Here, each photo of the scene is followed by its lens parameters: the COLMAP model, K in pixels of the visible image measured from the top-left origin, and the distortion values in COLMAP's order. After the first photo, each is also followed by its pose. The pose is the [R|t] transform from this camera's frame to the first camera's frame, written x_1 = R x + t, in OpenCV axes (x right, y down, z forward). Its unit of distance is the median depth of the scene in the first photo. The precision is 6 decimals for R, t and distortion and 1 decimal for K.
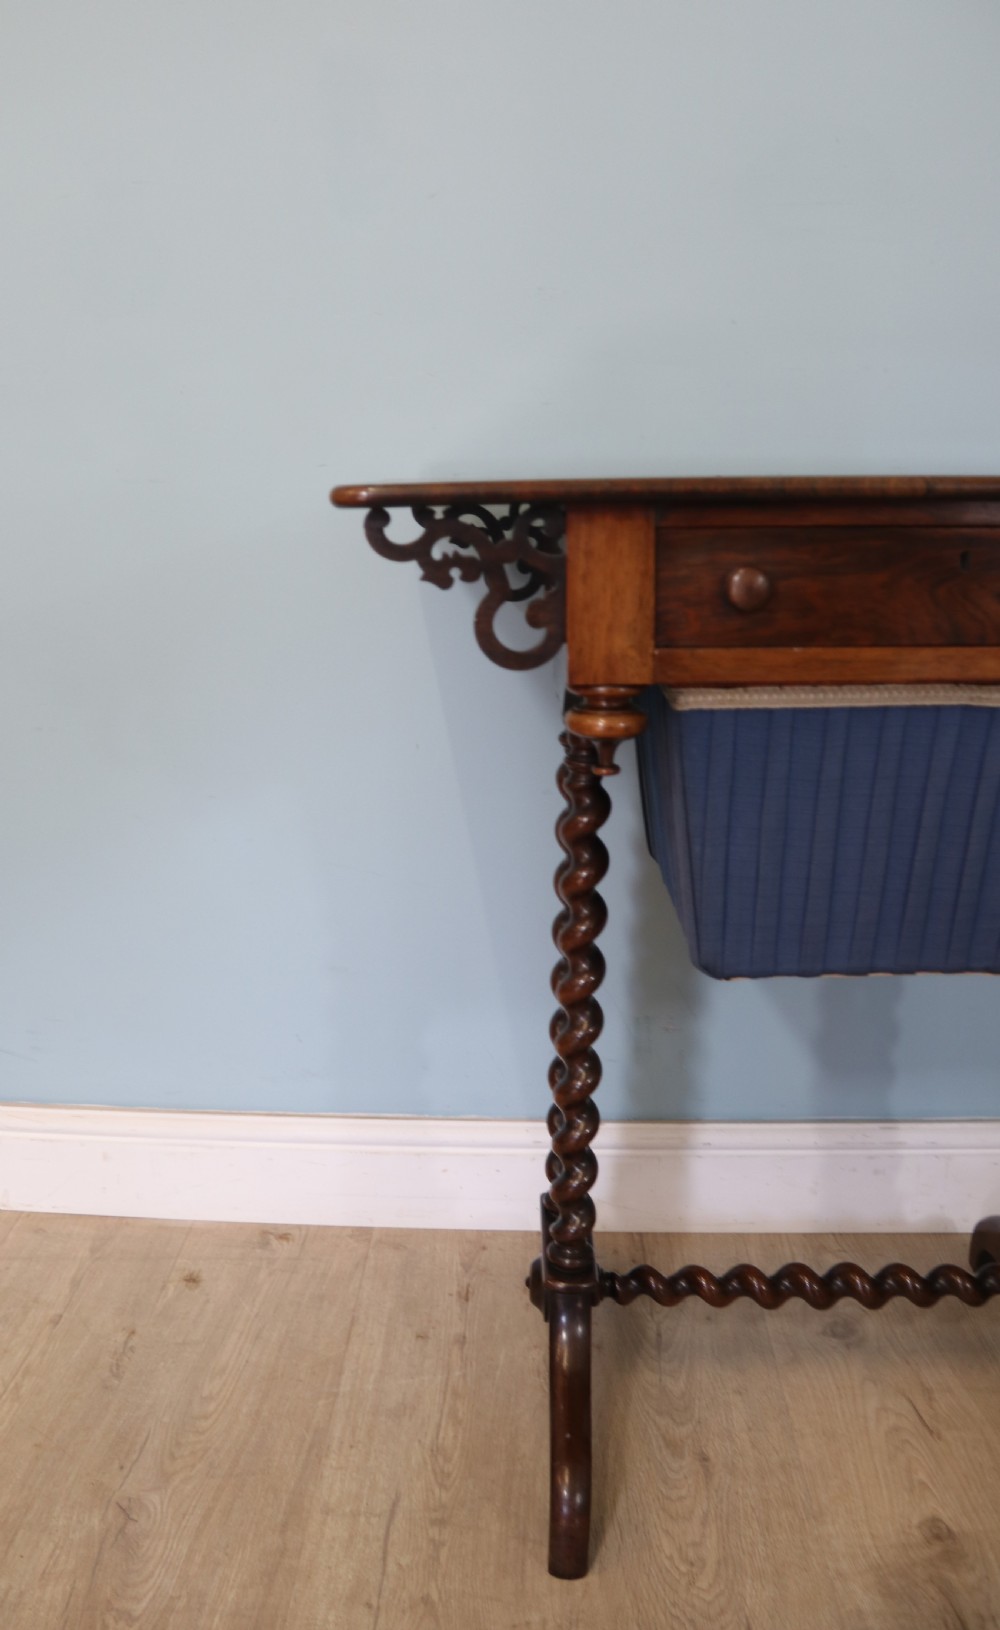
lens RADIAL K [[1323.4, 0, 415.7], [0, 1323.4, 756.6], [0, 0, 1]] dist [-0.180082, 0.123248]
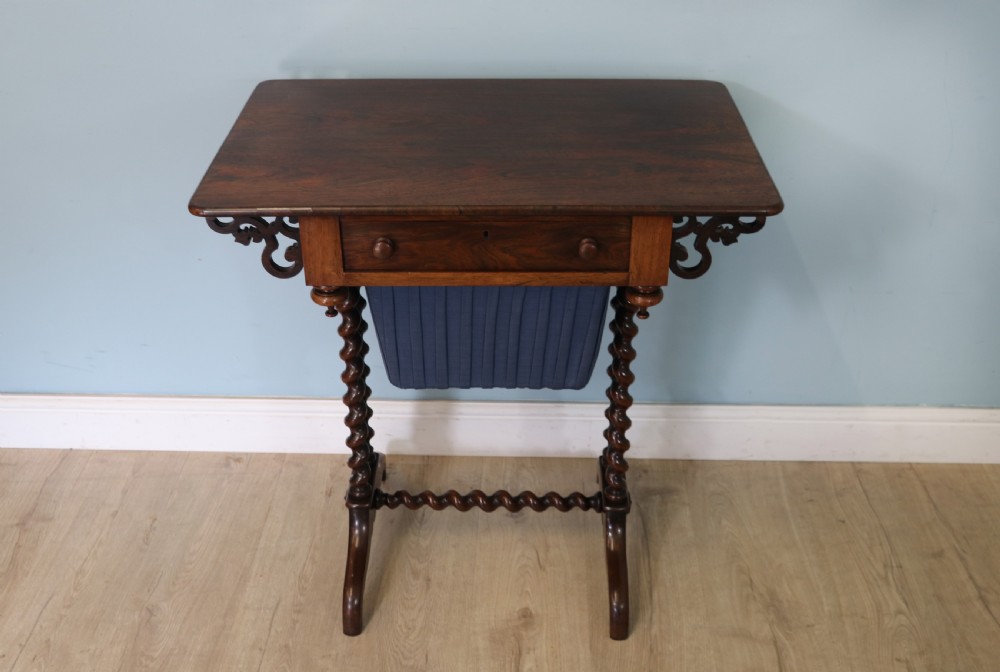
lens RADIAL K [[1071.2, 0, 495.8], [0, 1071.2, 326.5], [0, 0, 1]] dist [-0.083402, 0.179077]
pose [[0.998243, -0.014851, 0.057361, 0.247686], [-0.005623, 0.939964, 0.341227, -0.452718], [-0.058985, -0.340950, 0.938229, -0.539095]]
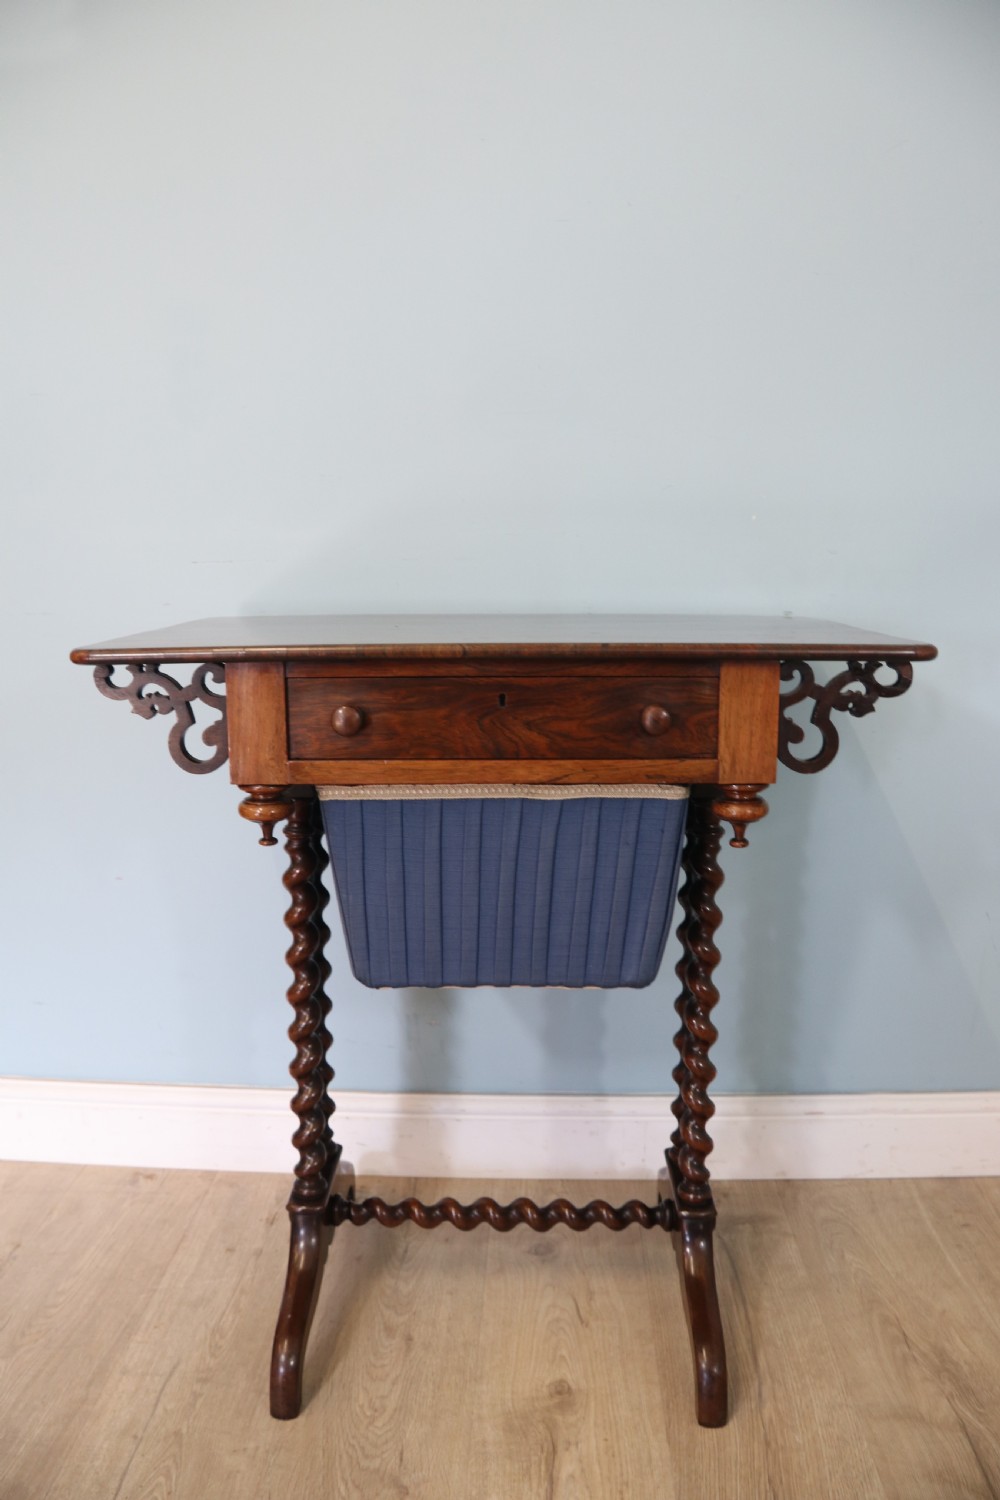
lens RADIAL K [[1109.9, 0, 497.7], [0, 1109.9, 761.4], [0, 0, 1]] dist [-0.175979, 0.112966]
pose [[0.998638, 0.008283, 0.051519, 0.262395], [-0.006729, 0.999519, -0.030278, -0.033965], [-0.051745, 0.029890, 0.998213, -0.174784]]
